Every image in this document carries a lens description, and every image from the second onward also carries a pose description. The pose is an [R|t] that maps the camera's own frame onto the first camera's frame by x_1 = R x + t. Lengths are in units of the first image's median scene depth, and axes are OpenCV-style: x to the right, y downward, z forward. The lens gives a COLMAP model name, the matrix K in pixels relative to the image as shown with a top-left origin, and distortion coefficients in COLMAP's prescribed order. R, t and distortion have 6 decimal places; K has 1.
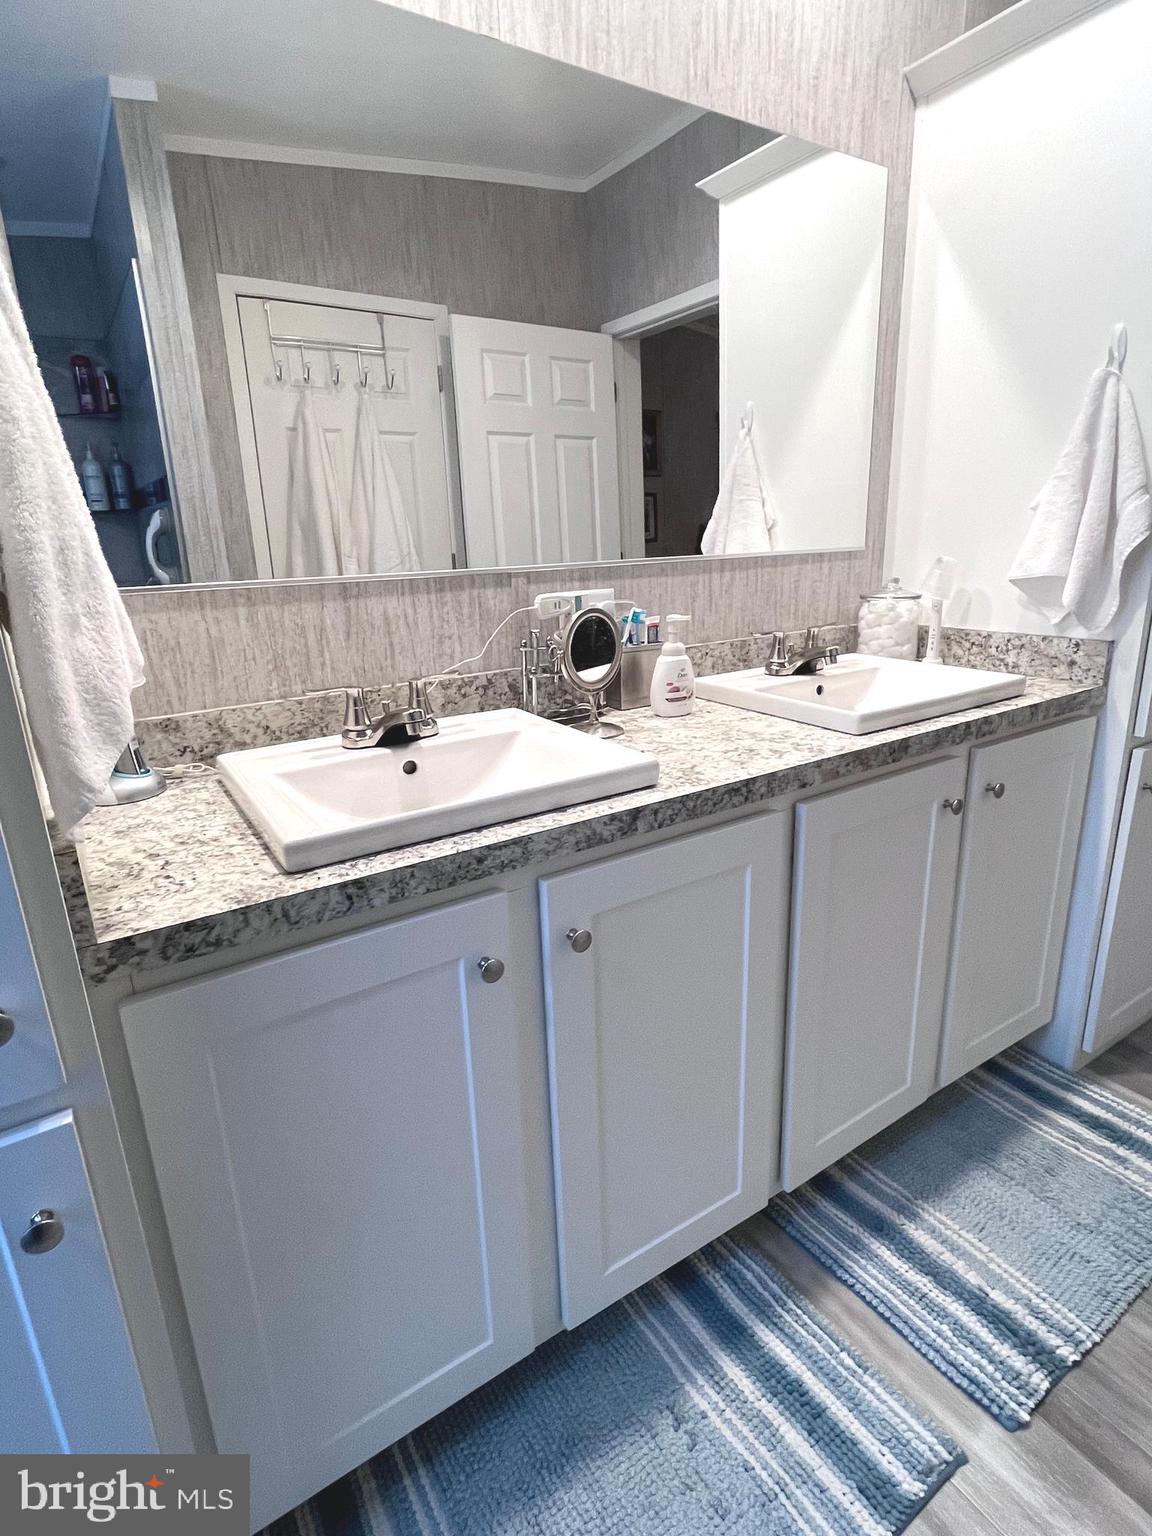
lens RADIAL K [[793.3, 0, 577.0], [0, 793.3, 762.0], [0, 0, 1]] dist [-0.001859, -0.000685]
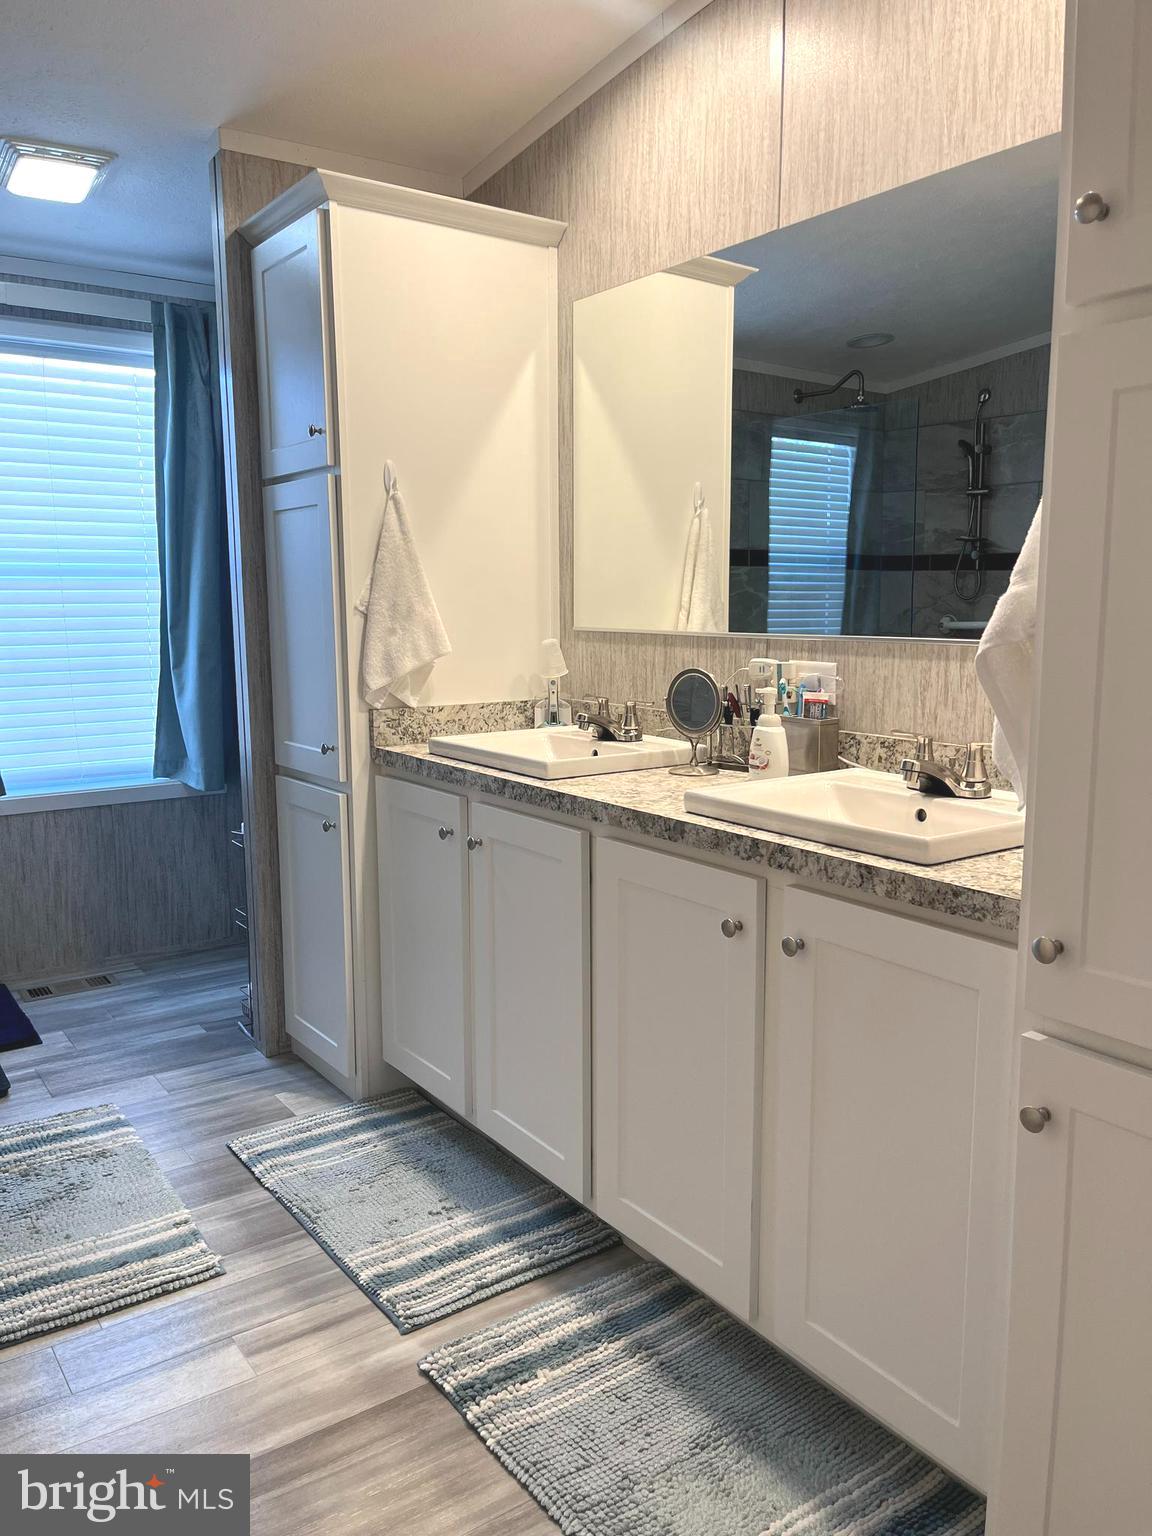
lens RADIAL K [[1164.6, 0, 571.1], [0, 1164.6, 768.6], [0, 0, 1]] dist [0.062934, -0.094194]
pose [[0.034426, 0.177203, -0.983572, 1.812942], [-0.277463, 0.947162, 0.160932, -0.285927], [0.960119, 0.267364, 0.081774, 0.718413]]
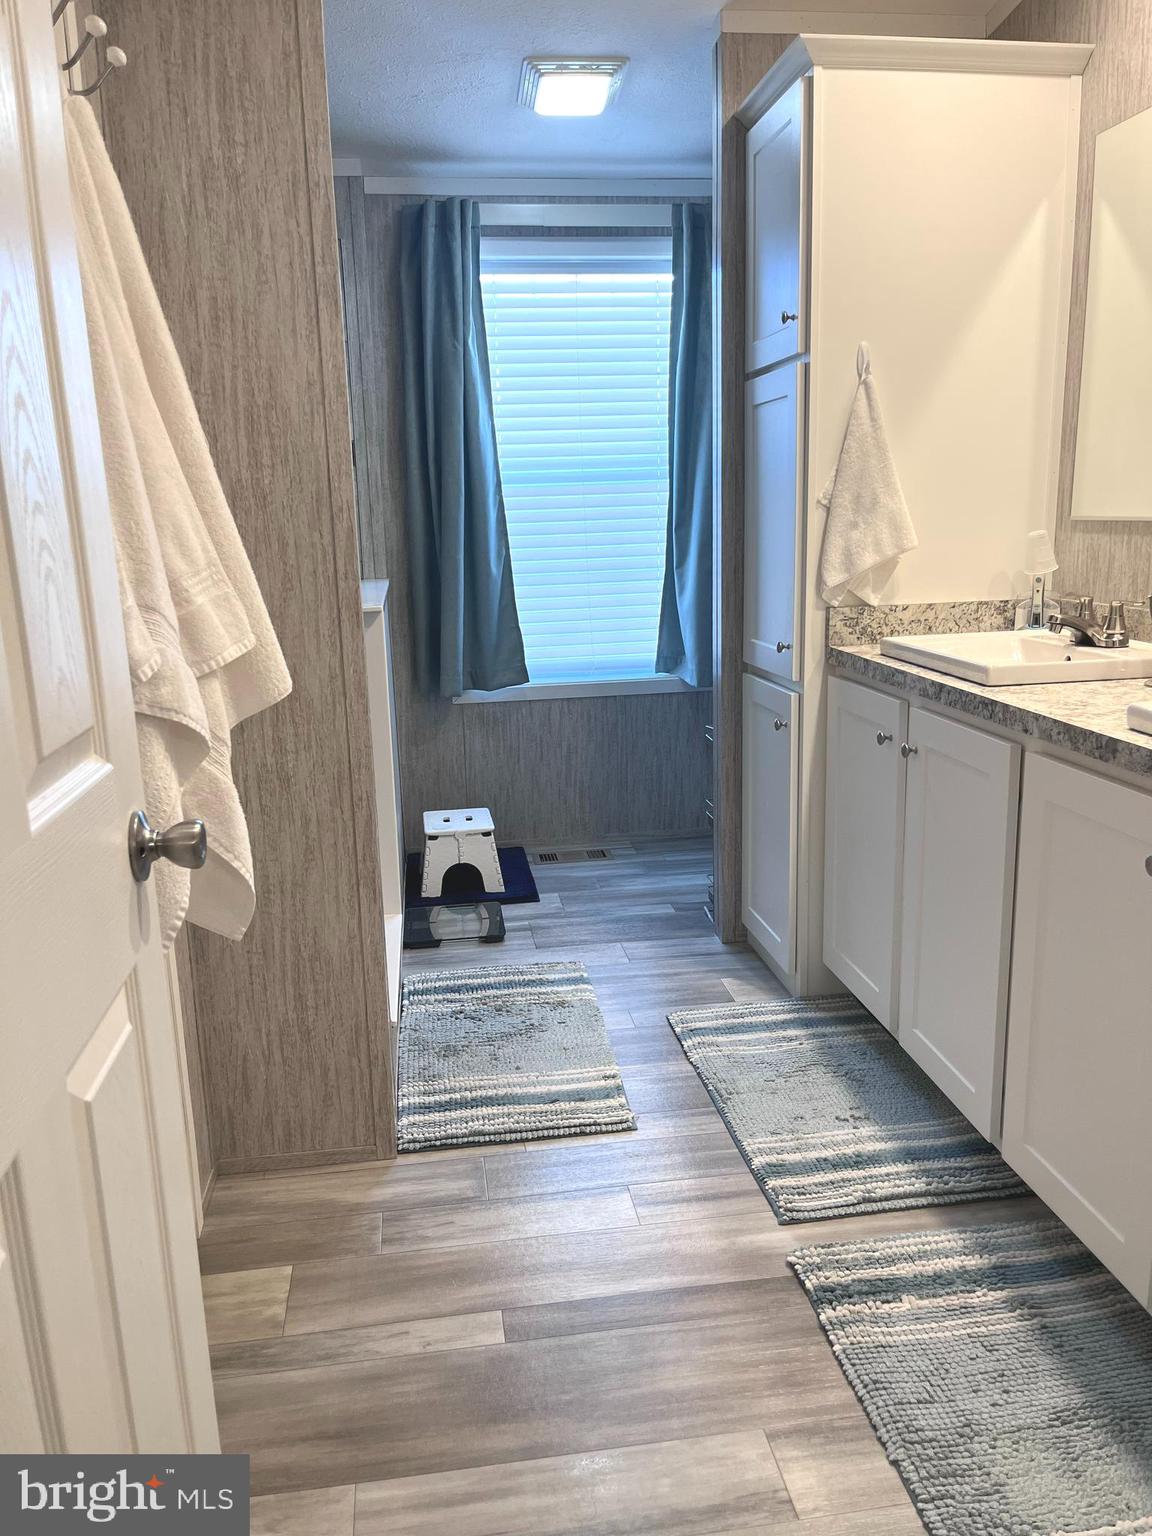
lens RADIAL K [[1164.6, 0, 571.1], [0, 1164.6, 768.6], [0, 0, 1]] dist [0.062934, -0.094194]
pose [[-0.425685, 0.239592, -0.872575, 1.757768], [-0.212562, 0.910848, 0.353799, -0.320986], [0.879551, 0.336083, -0.336806, 0.908933]]
